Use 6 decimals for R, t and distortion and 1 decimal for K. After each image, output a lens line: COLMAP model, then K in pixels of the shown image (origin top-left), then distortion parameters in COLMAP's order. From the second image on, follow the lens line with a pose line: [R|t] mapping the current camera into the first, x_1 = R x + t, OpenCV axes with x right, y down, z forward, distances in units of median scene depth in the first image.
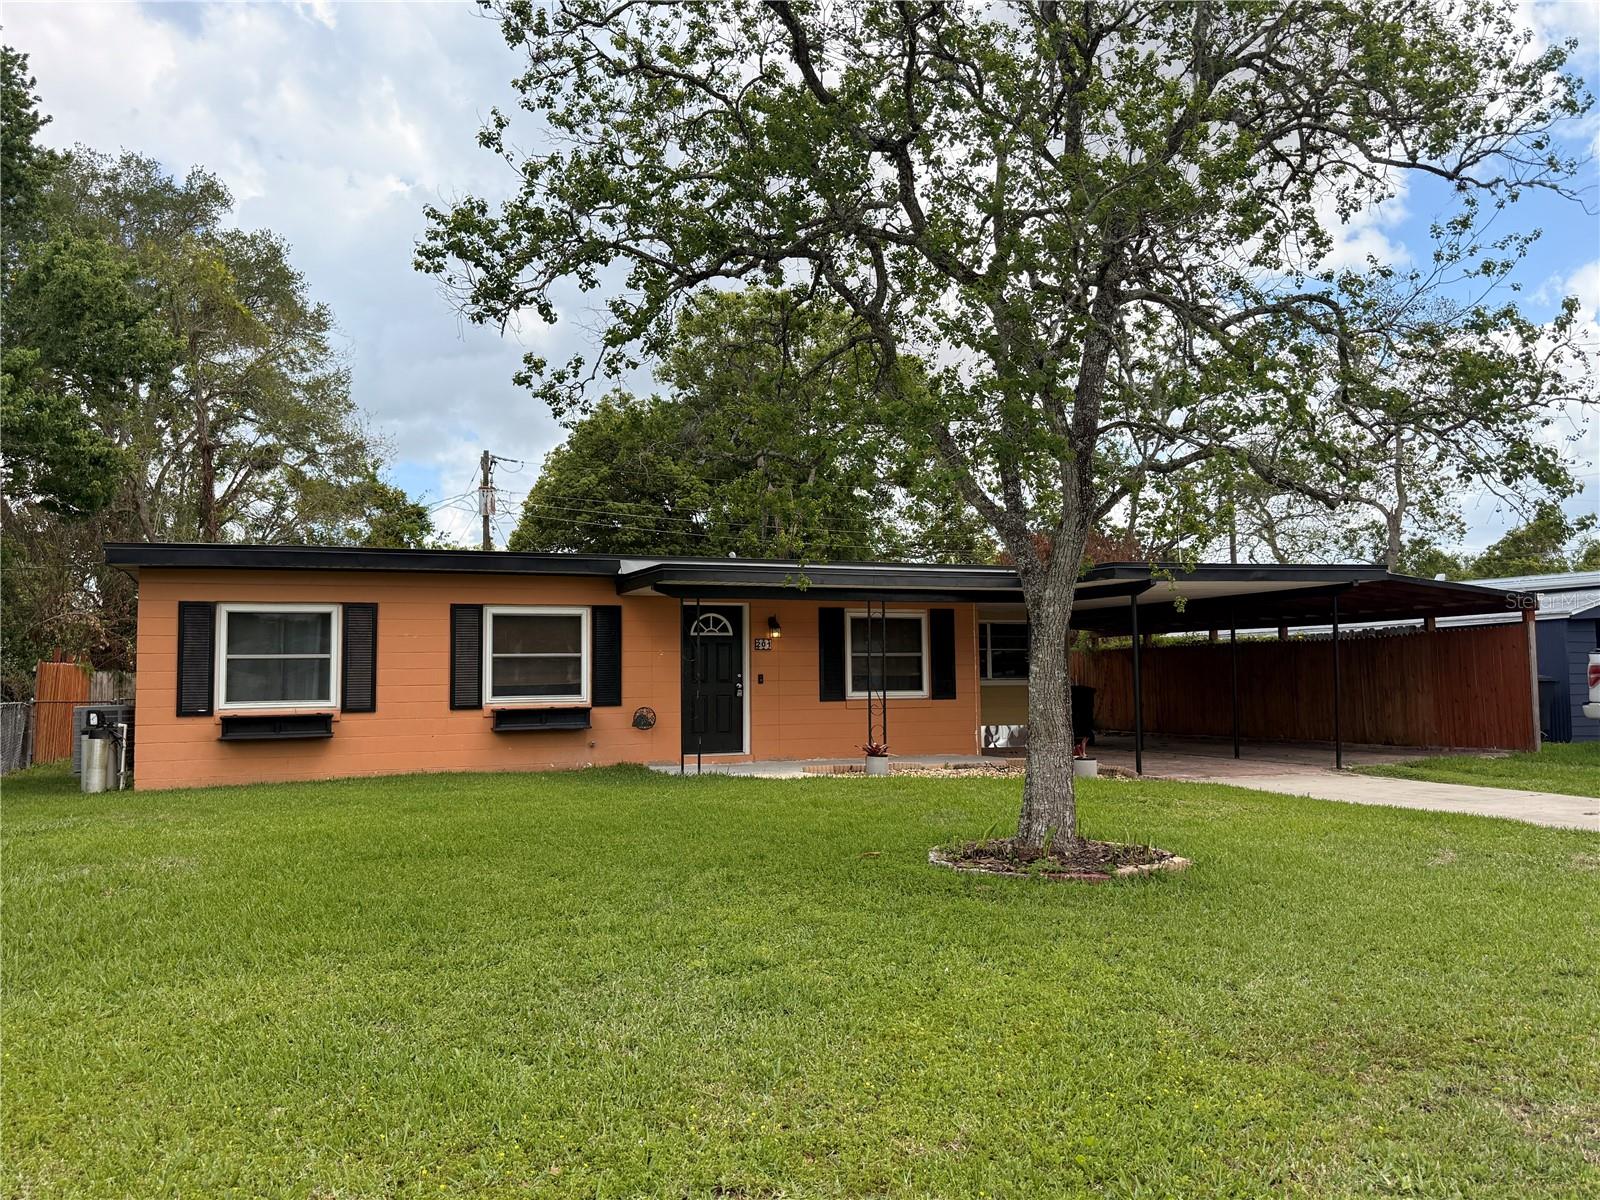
lens RADIAL K [[1258.2, 0, 800.2], [0, 1258.2, 599.3], [0, 0, 1]] dist [0.000734, -0.001114]
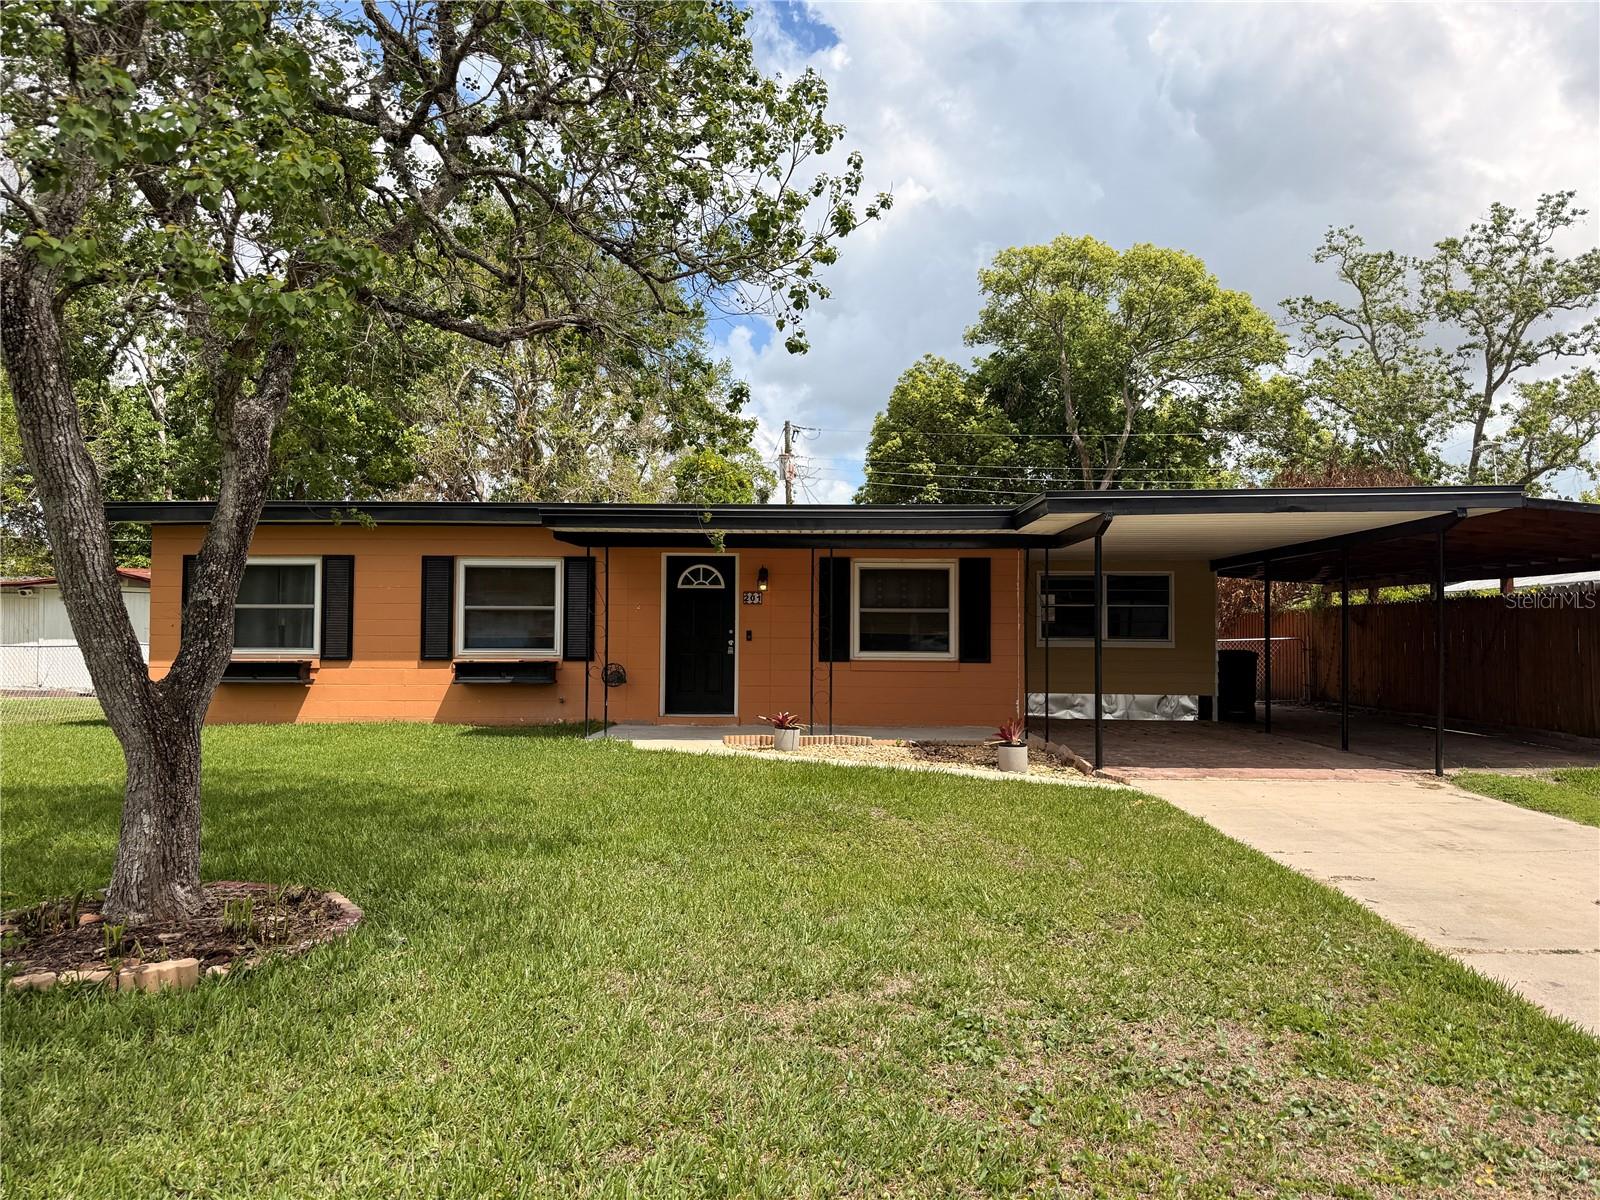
lens RADIAL K [[1127.1, 0, 800.8], [0, 1127.1, 603.6], [0, 0, 1]] dist [0.030244, -0.043782]
pose [[0.920567, 0.004864, -0.390554, 0.325076], [0.009376, 0.999359, 0.034546, 0.011823], [0.390472, -0.035464, 0.919932, 0.257548]]
